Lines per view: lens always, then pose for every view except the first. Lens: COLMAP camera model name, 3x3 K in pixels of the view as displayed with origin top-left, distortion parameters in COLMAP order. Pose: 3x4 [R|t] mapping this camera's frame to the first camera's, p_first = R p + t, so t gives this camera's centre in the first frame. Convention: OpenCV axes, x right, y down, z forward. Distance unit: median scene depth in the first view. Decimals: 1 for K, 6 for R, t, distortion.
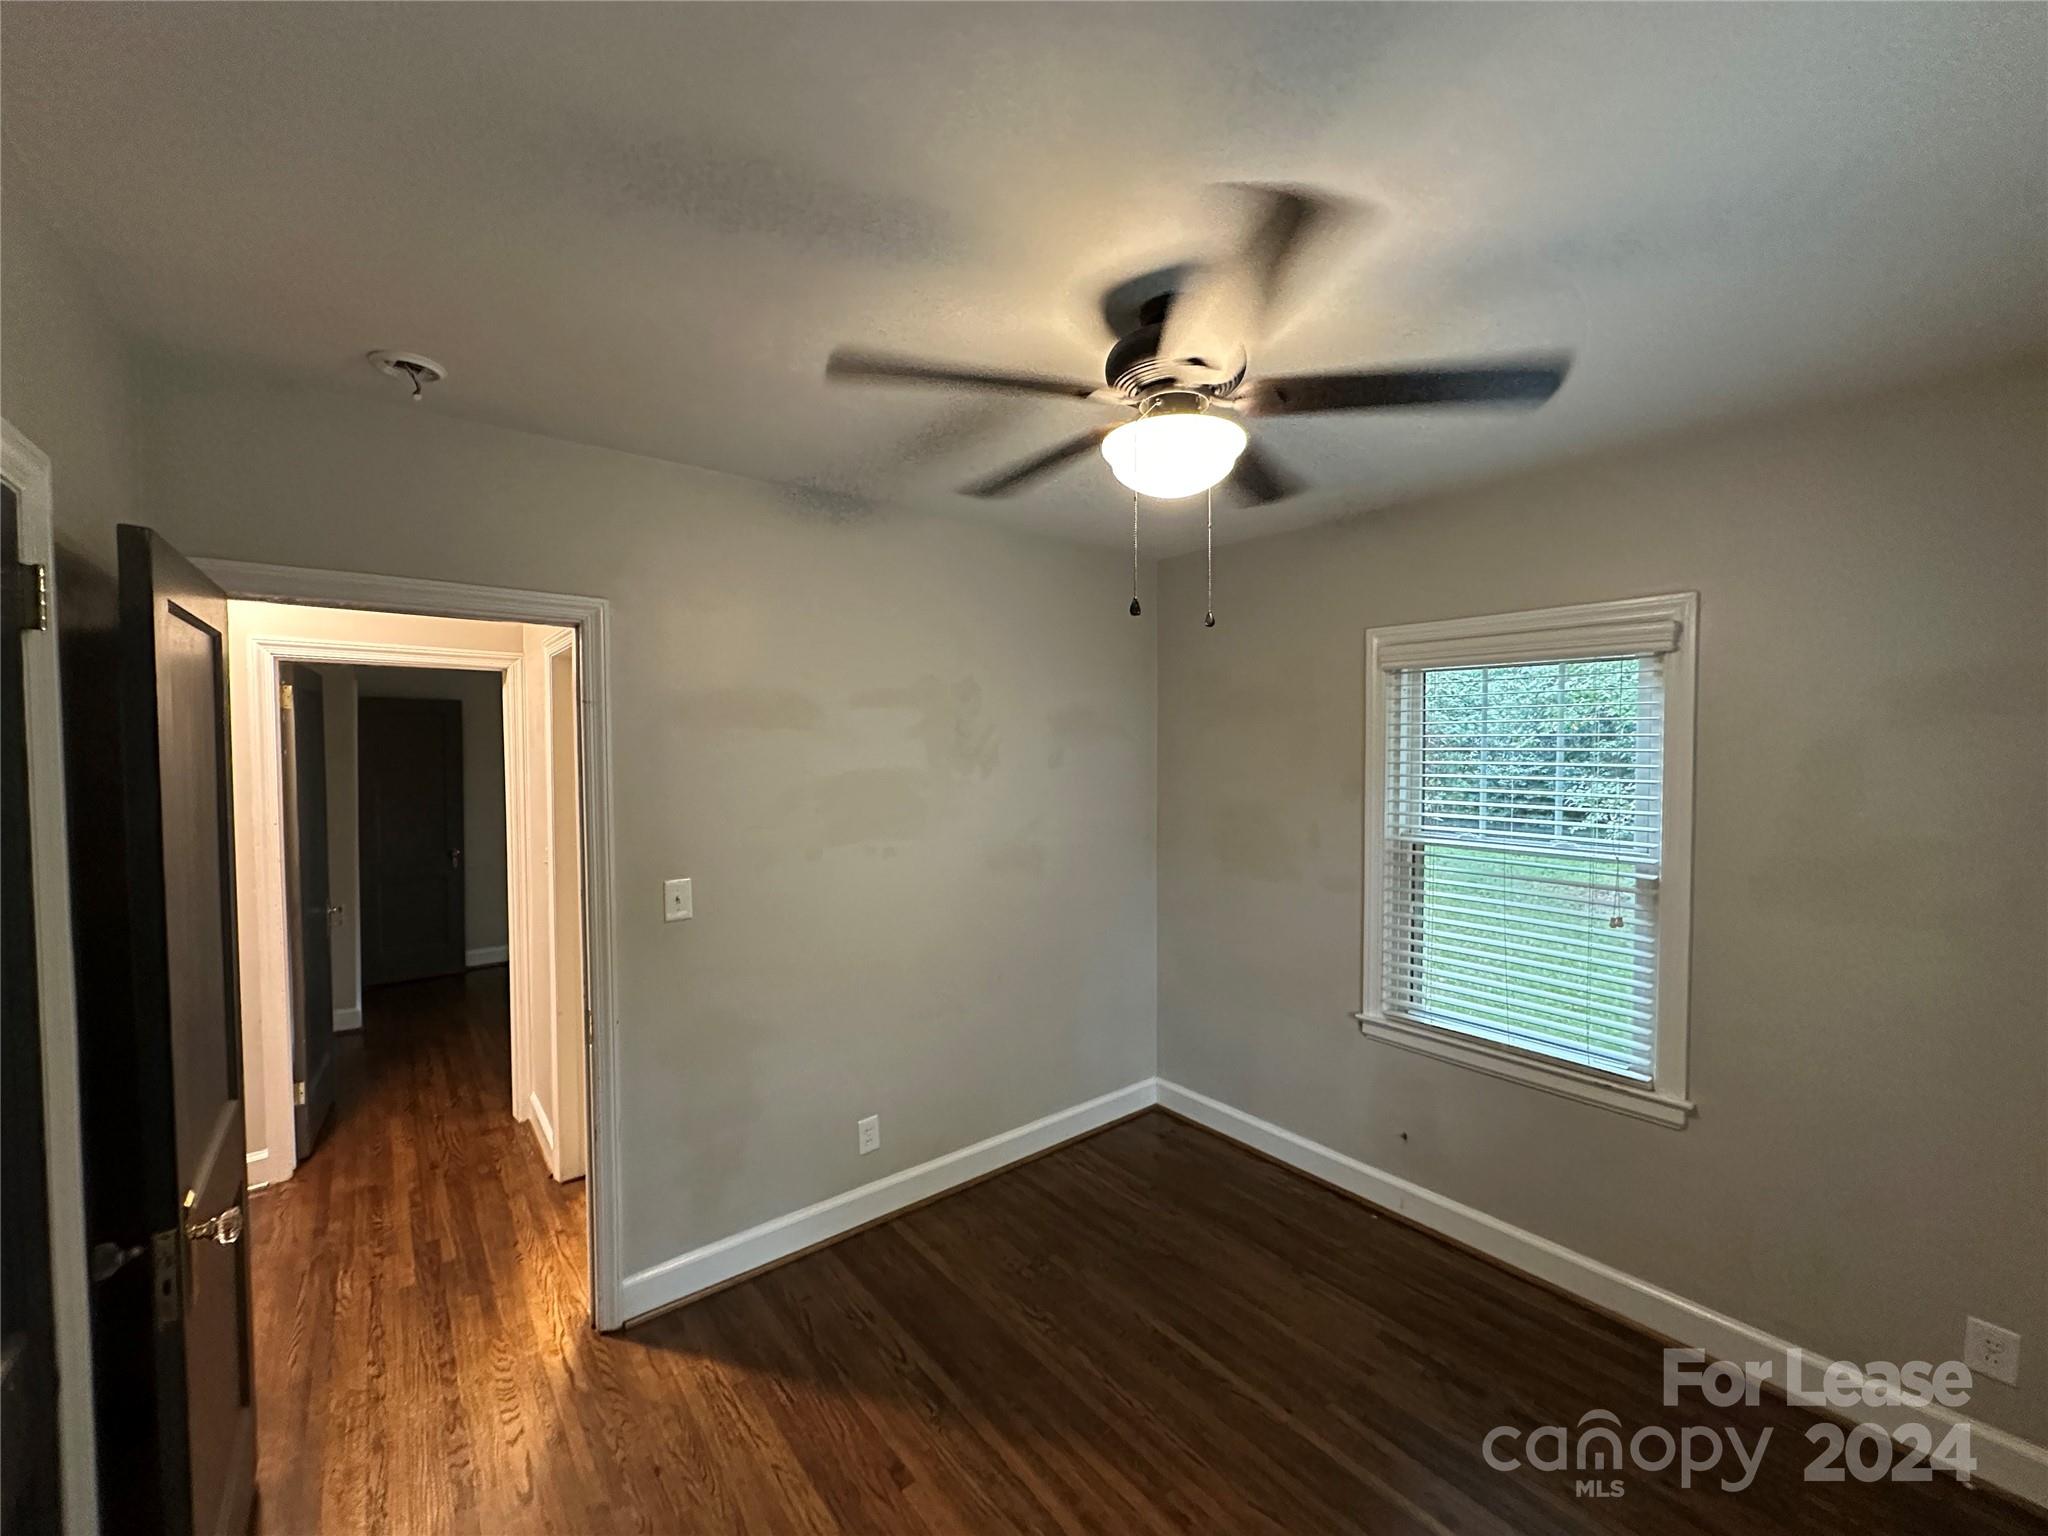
lens RADIAL K [[814.3, 0, 1021.7], [0, 814.3, 766.9], [0, 0, 1]] dist [-0.002398, 0.000308]
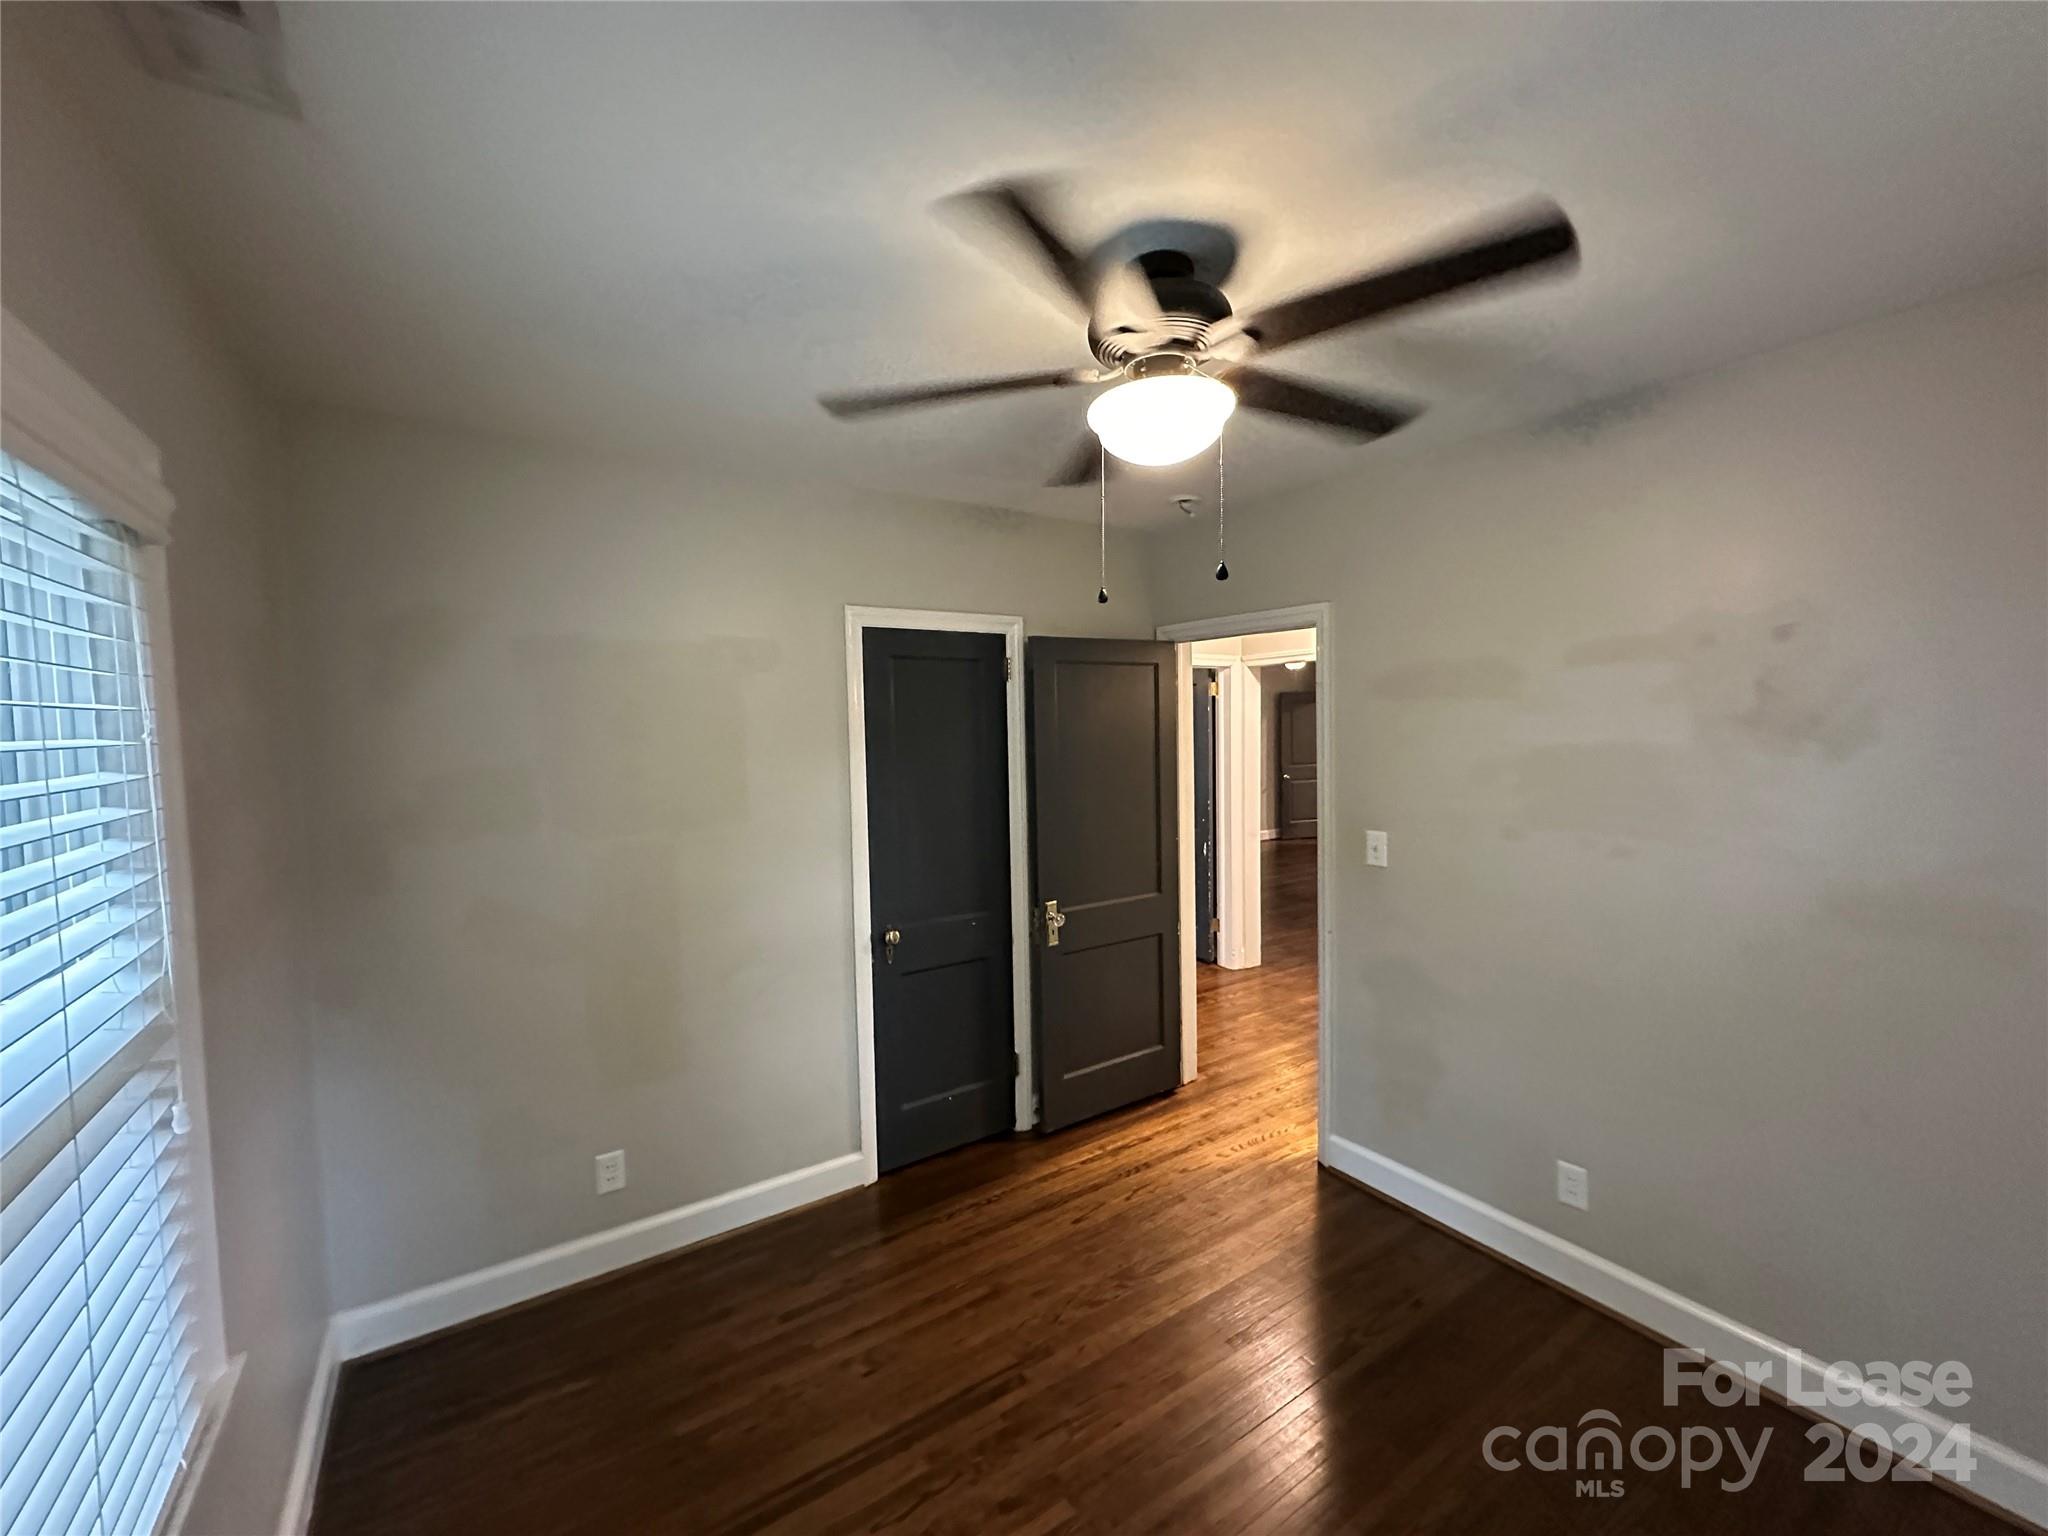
lens RADIAL K [[814.3, 0, 1021.7], [0, 814.3, 766.9], [0, 0, 1]] dist [-0.002398, 0.000308]
pose [[-0.079320, 0.058867, -0.995110, 0.815801], [-0.011279, 0.998138, 0.059945, -0.018491], [0.996785, 0.015979, -0.078509, 0.626559]]
